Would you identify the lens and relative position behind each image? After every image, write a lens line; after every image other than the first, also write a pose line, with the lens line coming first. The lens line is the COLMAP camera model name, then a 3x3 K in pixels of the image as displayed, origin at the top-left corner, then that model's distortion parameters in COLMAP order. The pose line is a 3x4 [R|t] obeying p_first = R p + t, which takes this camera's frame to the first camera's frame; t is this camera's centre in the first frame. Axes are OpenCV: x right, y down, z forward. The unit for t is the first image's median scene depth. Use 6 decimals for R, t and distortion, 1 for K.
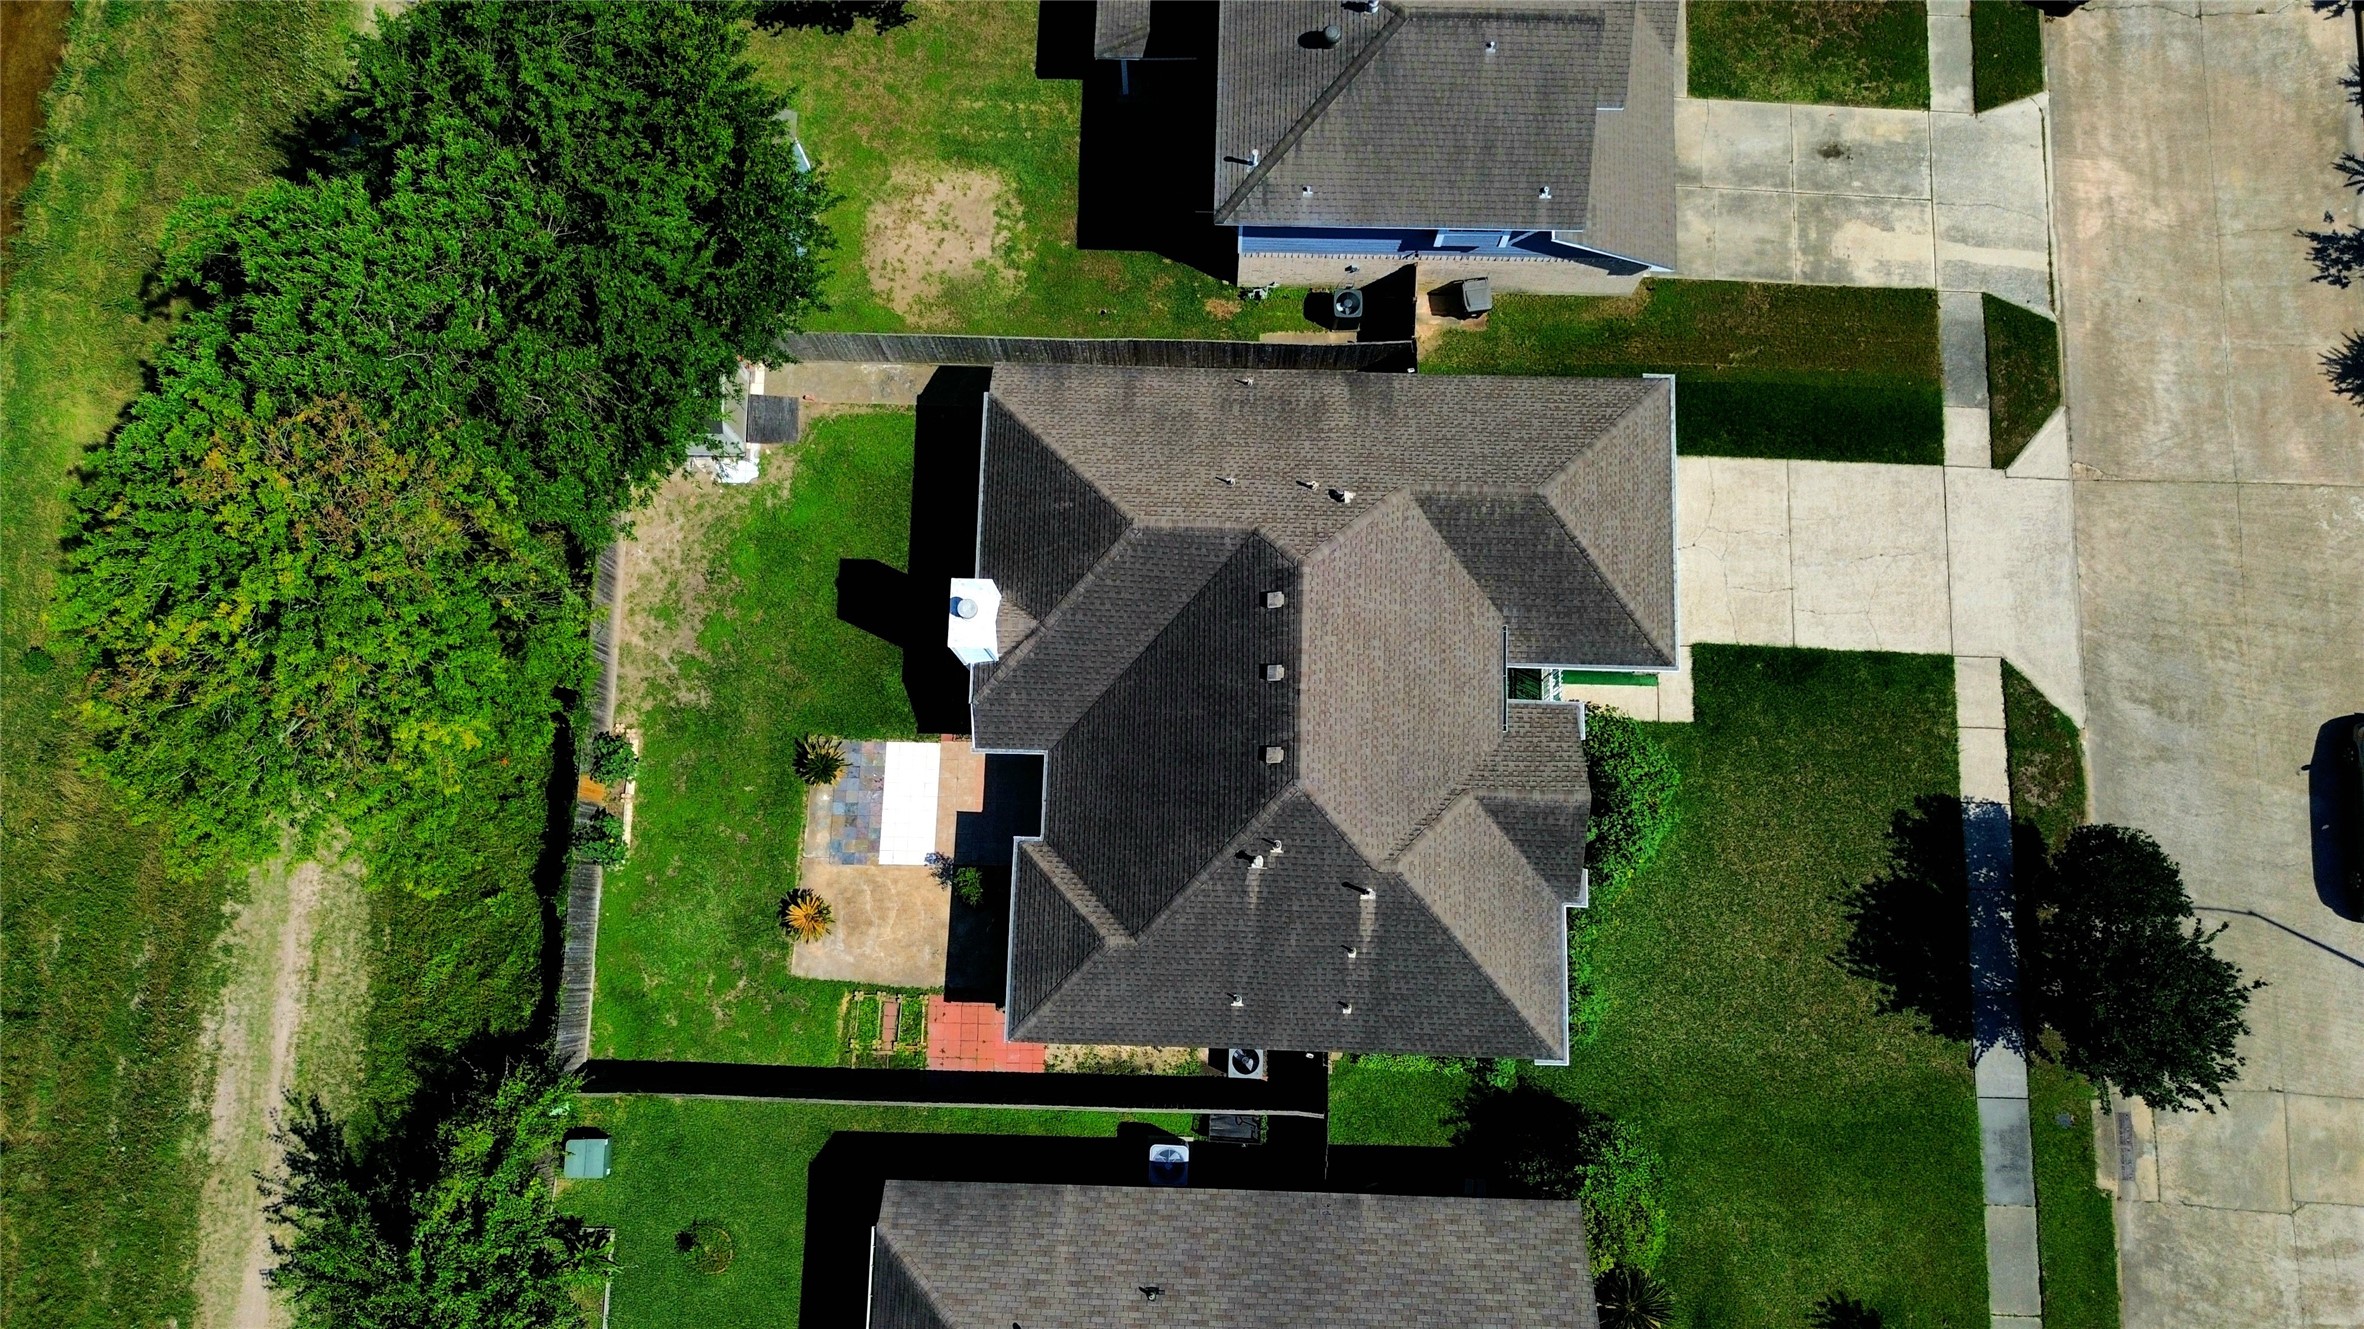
lens RADIAL K [[1674.8, 0, 1182.0], [0, 1674.8, 664.5], [0, 0, 1]] dist [0.068922, -0.076551]
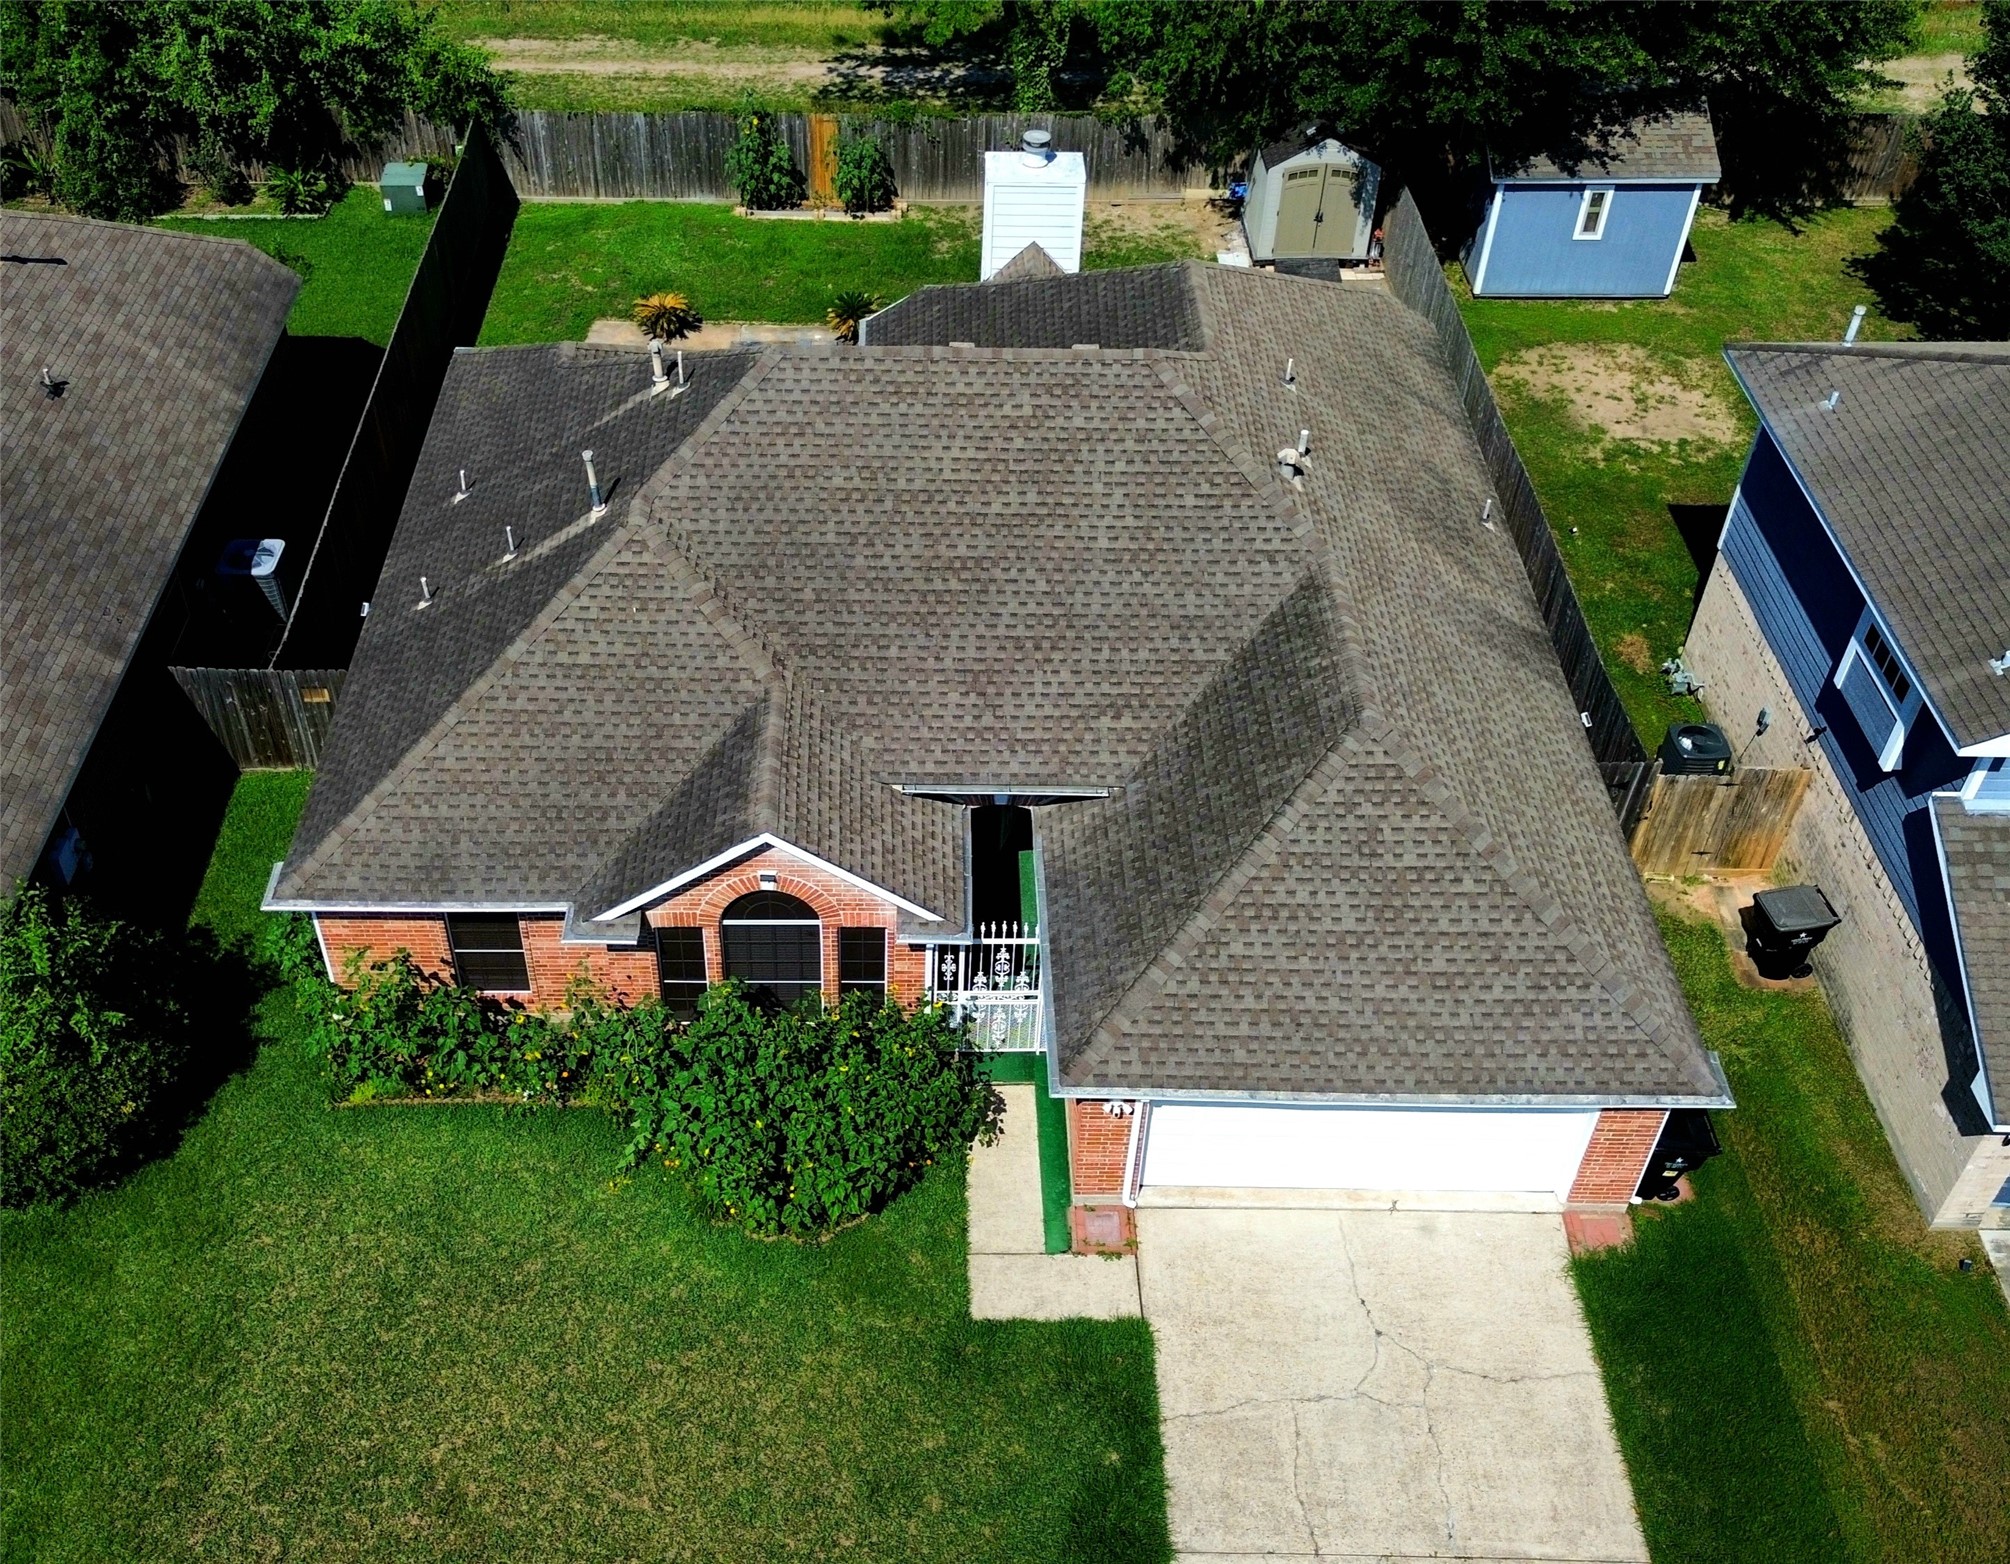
lens RADIAL K [[1962.6, 0, 903.6], [0, 1962.6, 786.4], [0, 0, 1]] dist [0.097854, -0.160314]
pose [[0.024941, 0.687039, -0.726192, 0.577981], [-0.986734, 0.133488, 0.092401, -0.015535], [0.160421, 0.714254, 0.681254, 0.527363]]
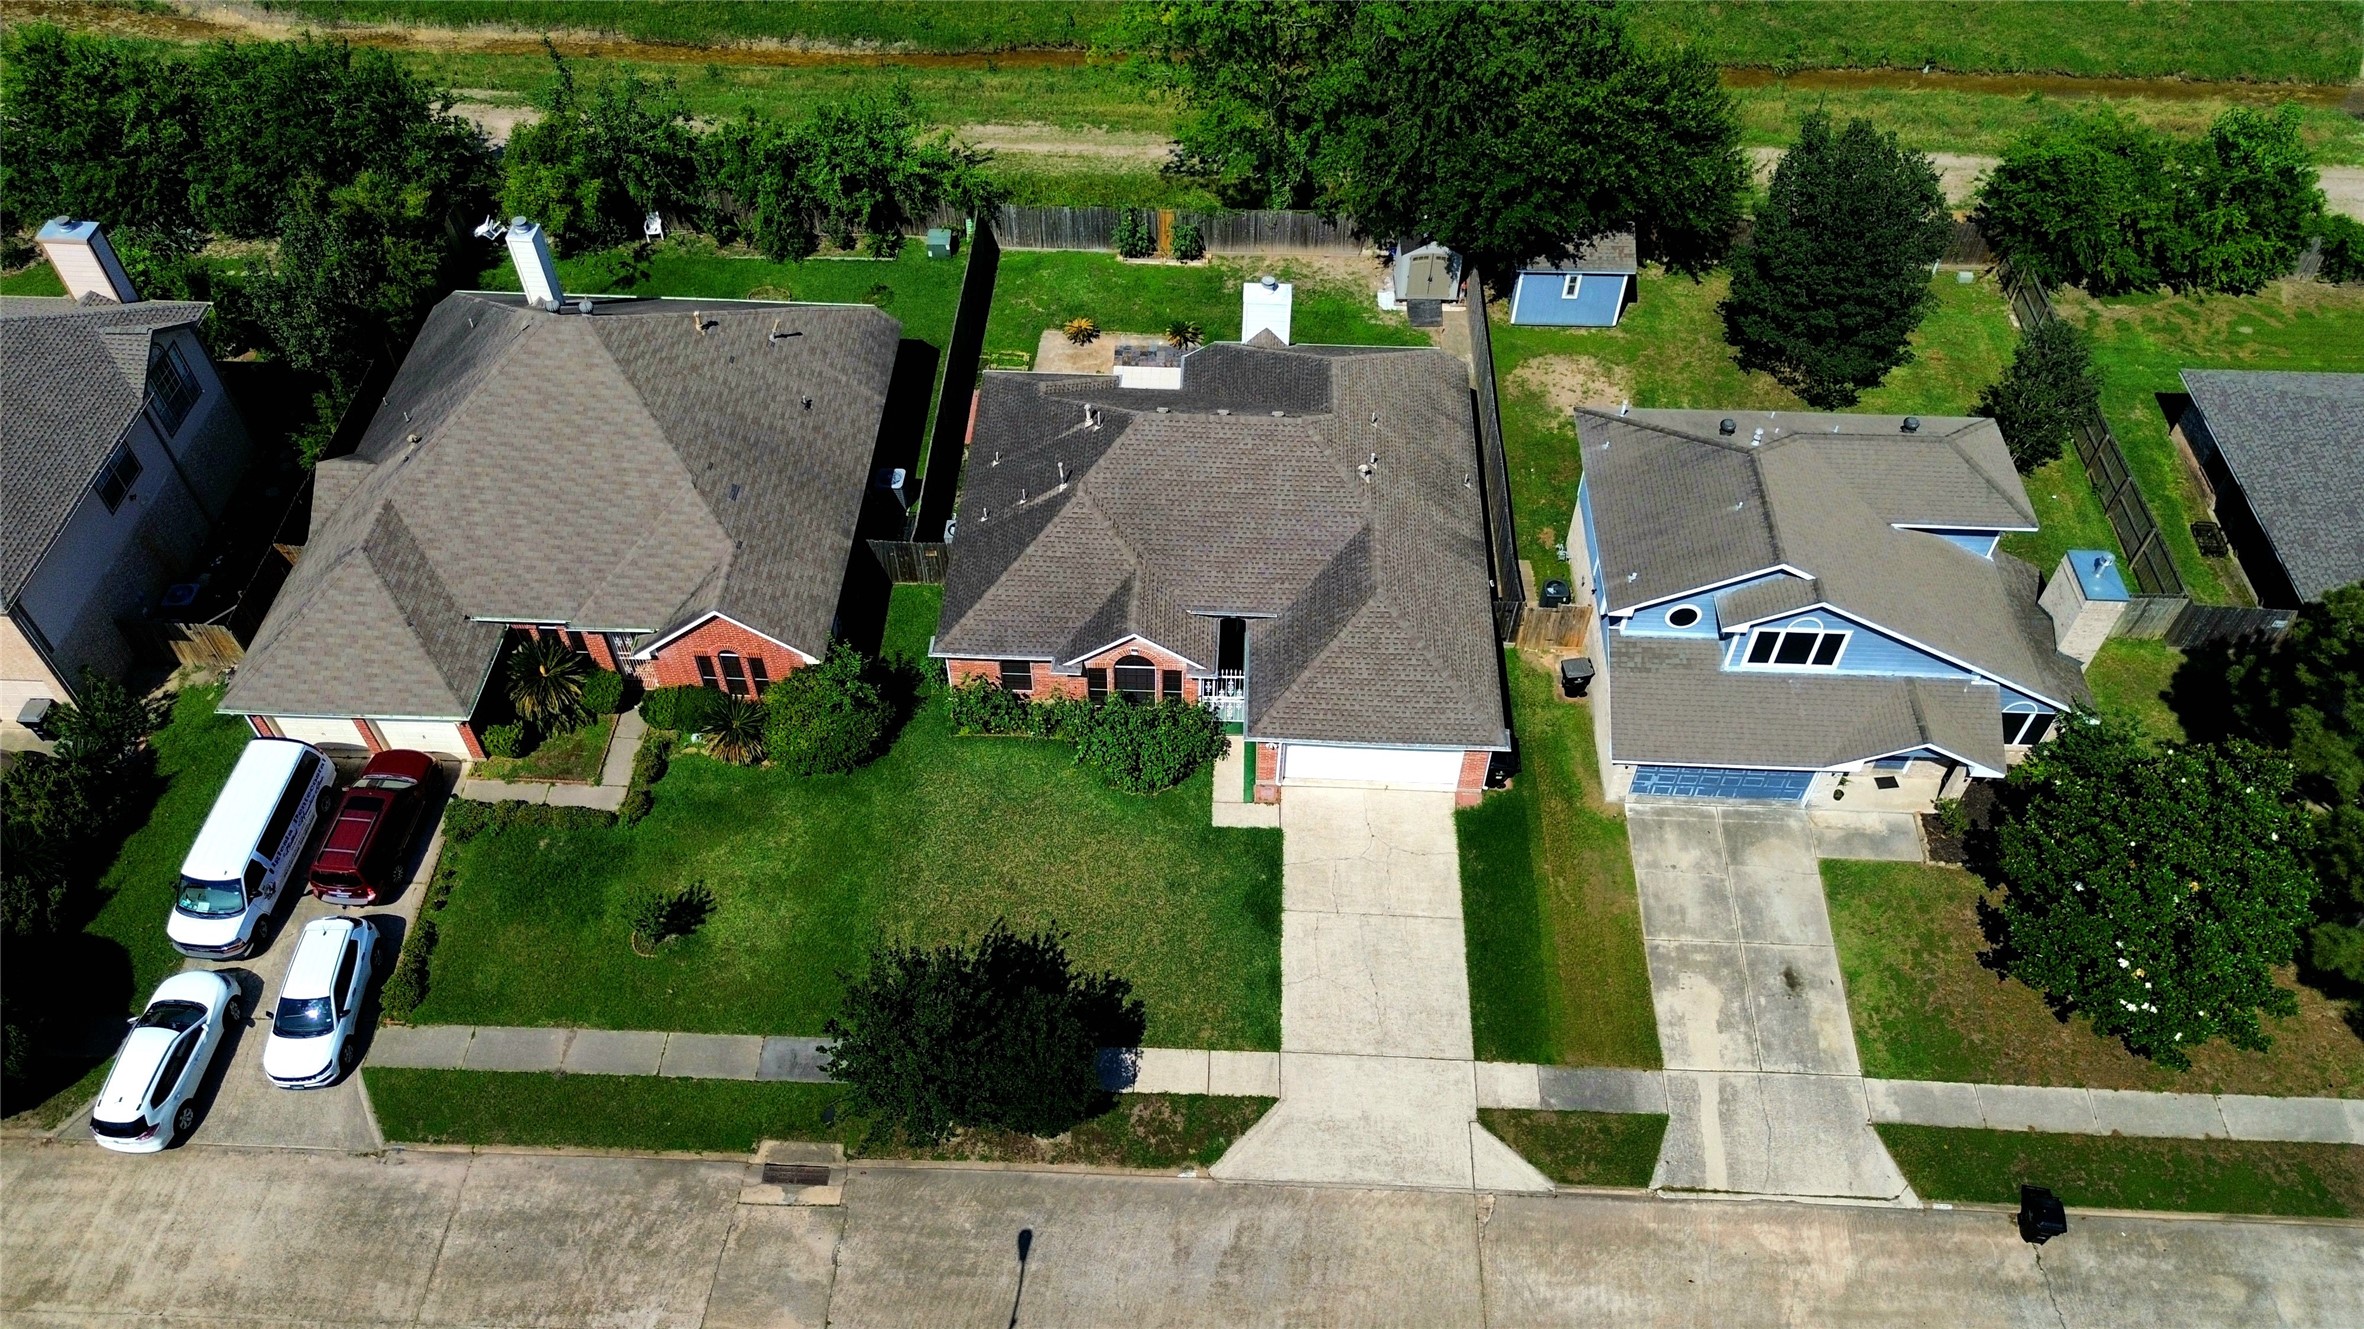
lens RADIAL K [[1674.8, 0, 1182.0], [0, 1674.8, 664.5], [0, 0, 1]] dist [0.068922, -0.076551]
pose [[-0.010970, 0.764095, -0.645011, 0.929641], [-0.986324, 0.097819, 0.132653, -0.103953], [0.164454, 0.637645, 0.752572, 0.079291]]
